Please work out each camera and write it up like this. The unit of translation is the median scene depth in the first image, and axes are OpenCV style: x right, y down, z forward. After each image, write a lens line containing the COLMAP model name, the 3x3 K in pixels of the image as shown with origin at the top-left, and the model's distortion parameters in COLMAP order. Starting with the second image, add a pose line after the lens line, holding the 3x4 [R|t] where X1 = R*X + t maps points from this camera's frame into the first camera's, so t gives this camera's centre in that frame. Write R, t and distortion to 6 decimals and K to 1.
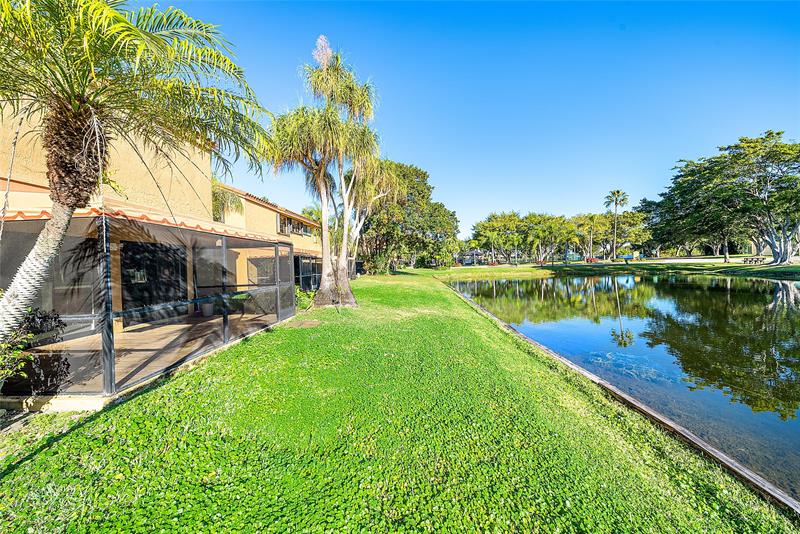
lens RADIAL K [[276.8, 0, 399.7], [0, 276.8, 265.5], [0, 0, 1]] dist [-0.001785, -0.000114]
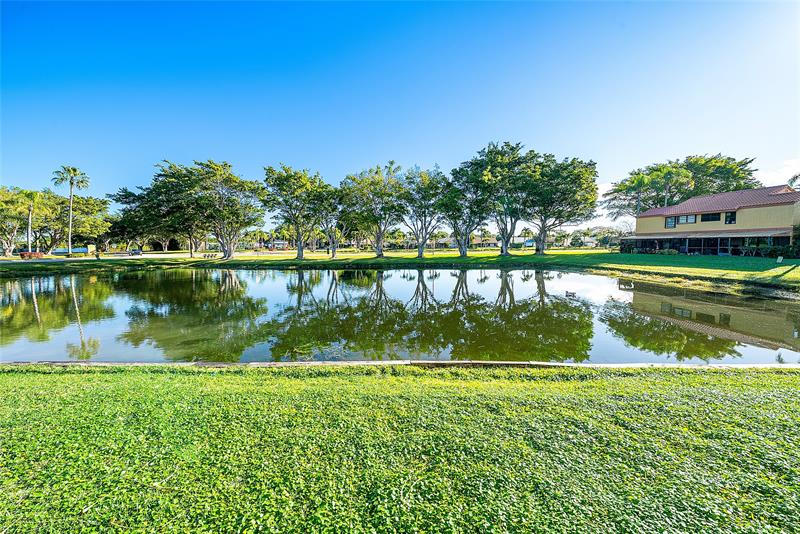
lens RADIAL K [[276.8, 0, 400.2], [0, 276.8, 259.5], [0, 0, 1]] dist [-0.001785, -0.000114]
pose [[-0.027087, -0.013720, 0.999539, -0.049253], [0.015187, 0.999785, 0.014135, -0.004567], [-0.999518, 0.015563, -0.026872, 0.111437]]
